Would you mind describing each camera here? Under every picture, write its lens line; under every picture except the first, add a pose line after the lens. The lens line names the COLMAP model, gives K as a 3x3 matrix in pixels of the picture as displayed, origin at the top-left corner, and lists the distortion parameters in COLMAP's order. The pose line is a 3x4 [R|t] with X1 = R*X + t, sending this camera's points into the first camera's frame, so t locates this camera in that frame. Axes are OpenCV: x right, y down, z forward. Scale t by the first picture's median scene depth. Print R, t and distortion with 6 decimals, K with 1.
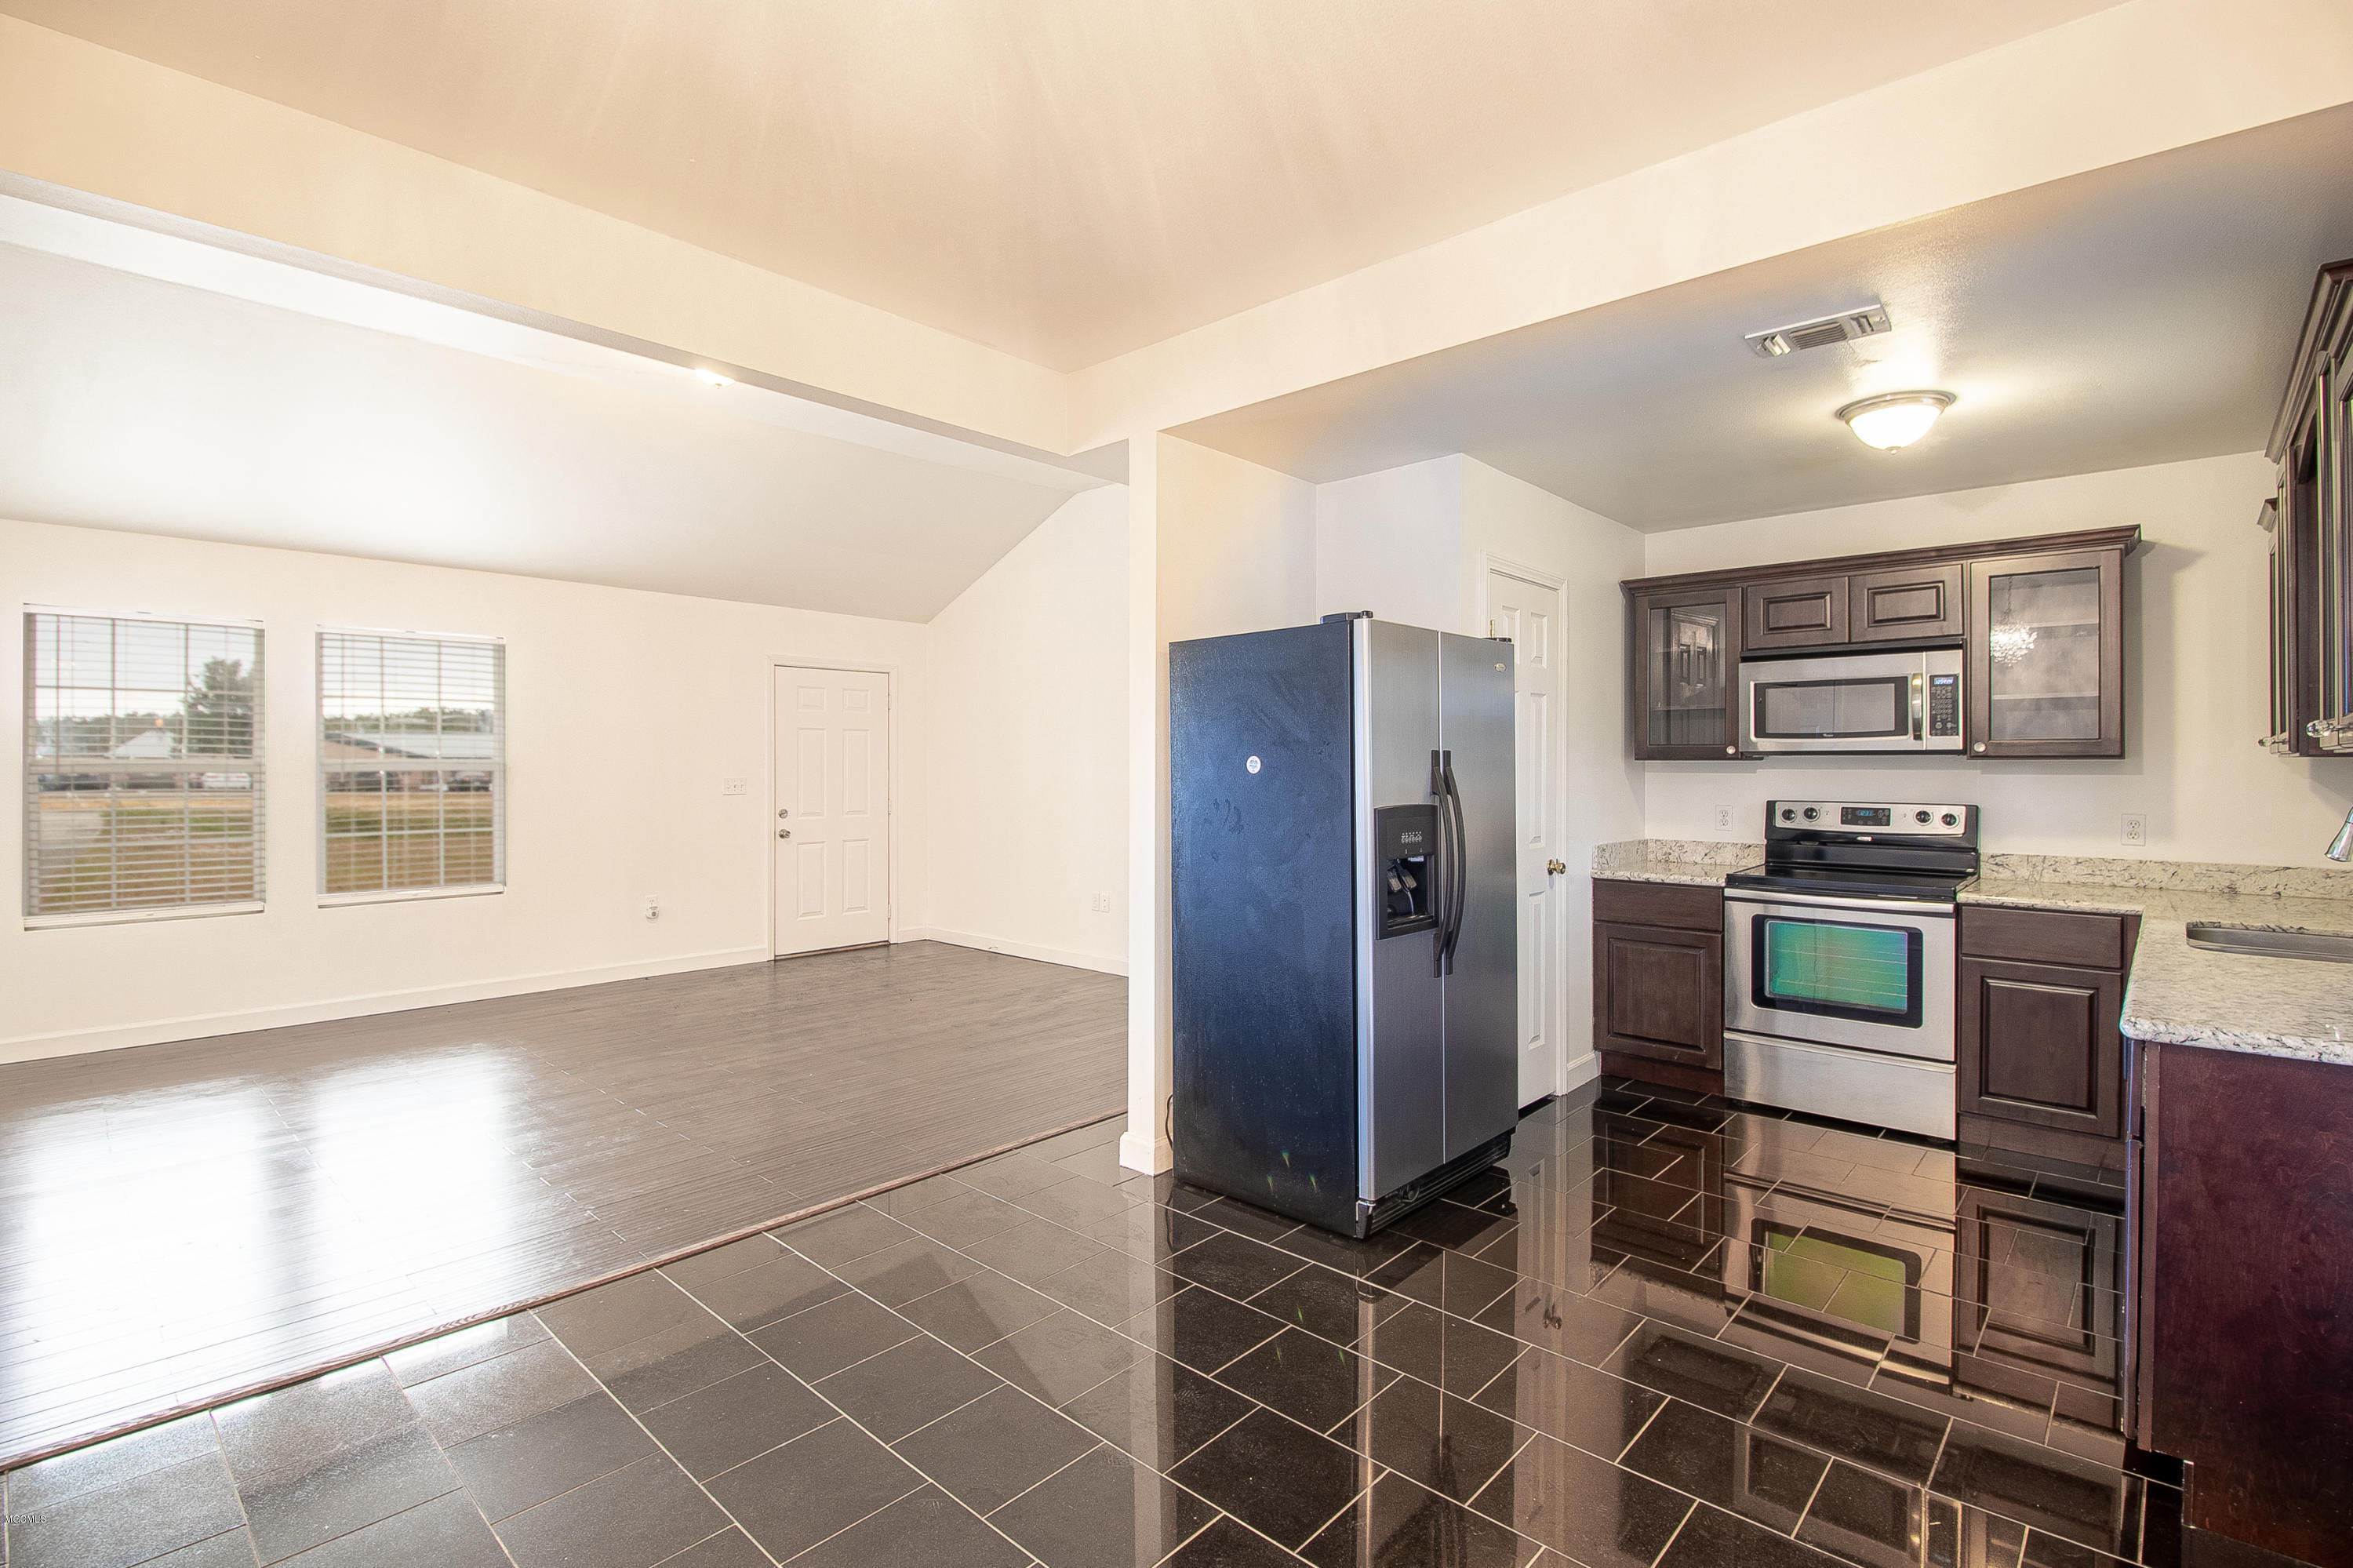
lens RADIAL K [[1115.6, 0, 1175.0], [0, 1115.6, 768.1], [0, 0, 1]] dist [-0.011978, -0.001588]
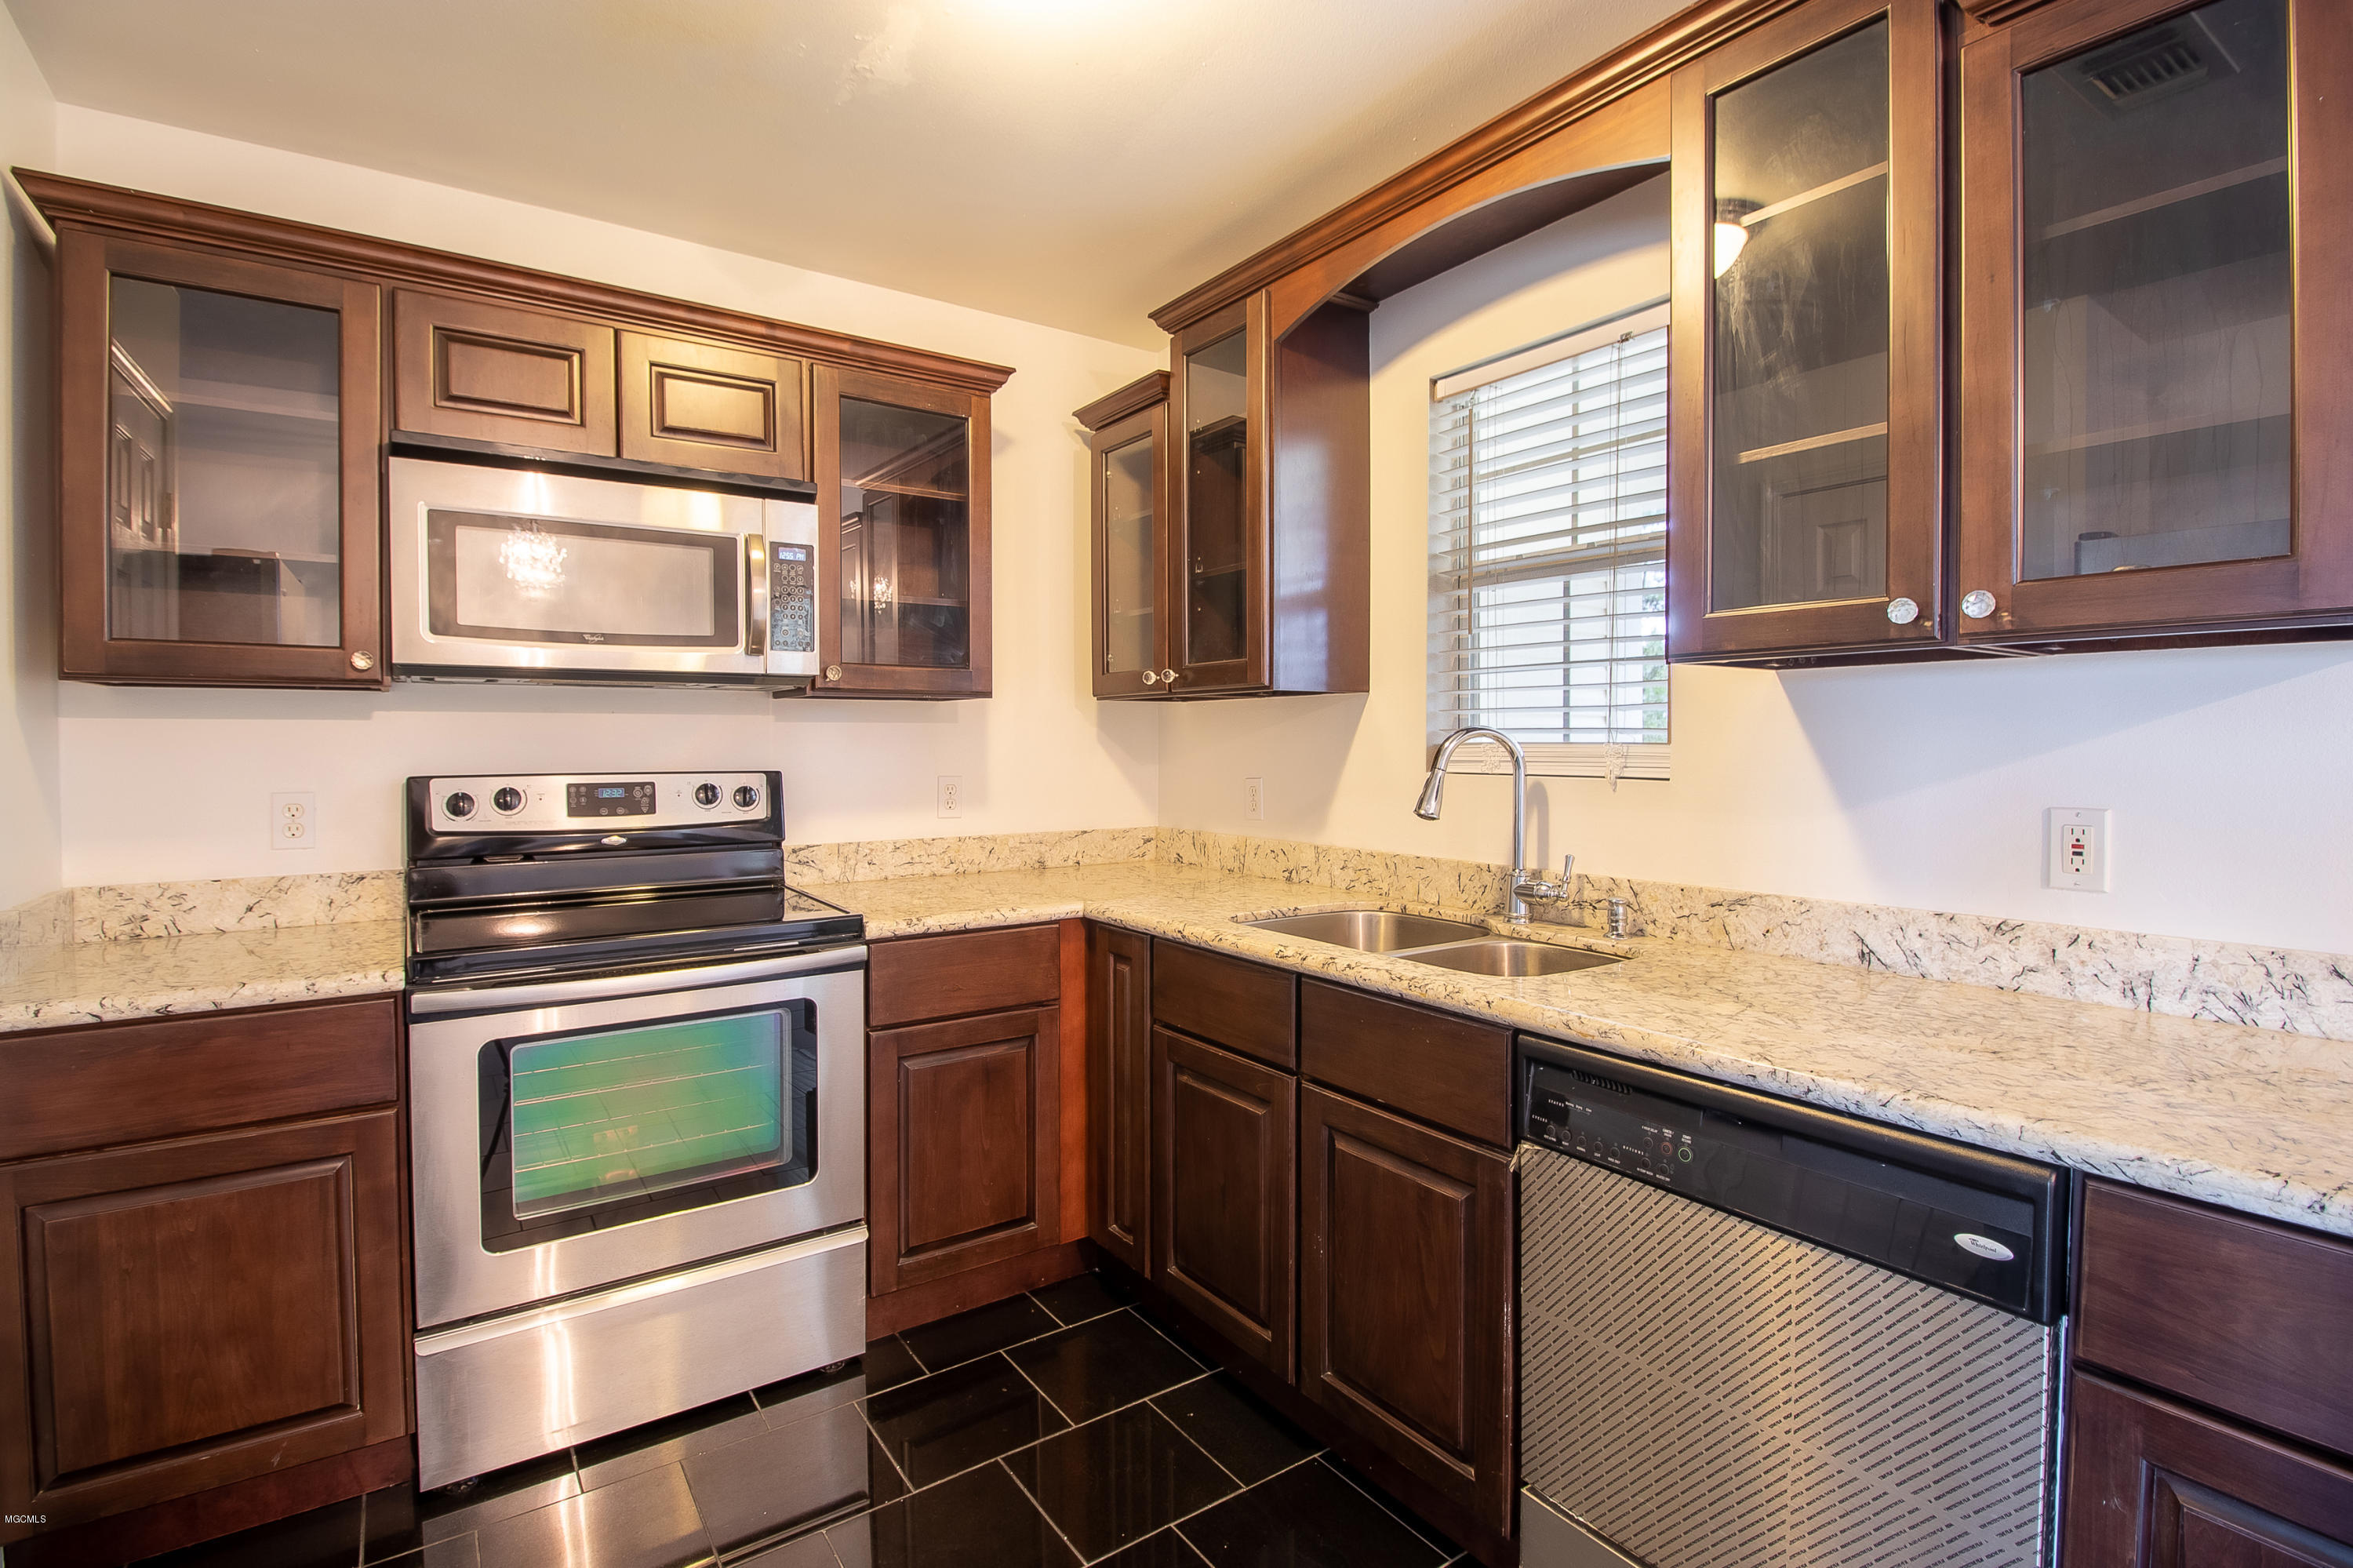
lens RADIAL K [[1115.6, 0, 1168.9], [0, 1115.6, 762.0], [0, 0, 1]] dist [-0.011978, -0.001588]
pose [[0.225079, -0.022091, 0.974090, 0.159405], [0.005817, 0.999756, 0.021329, 0.015861], [-0.974323, 0.000866, 0.225153, 0.621985]]
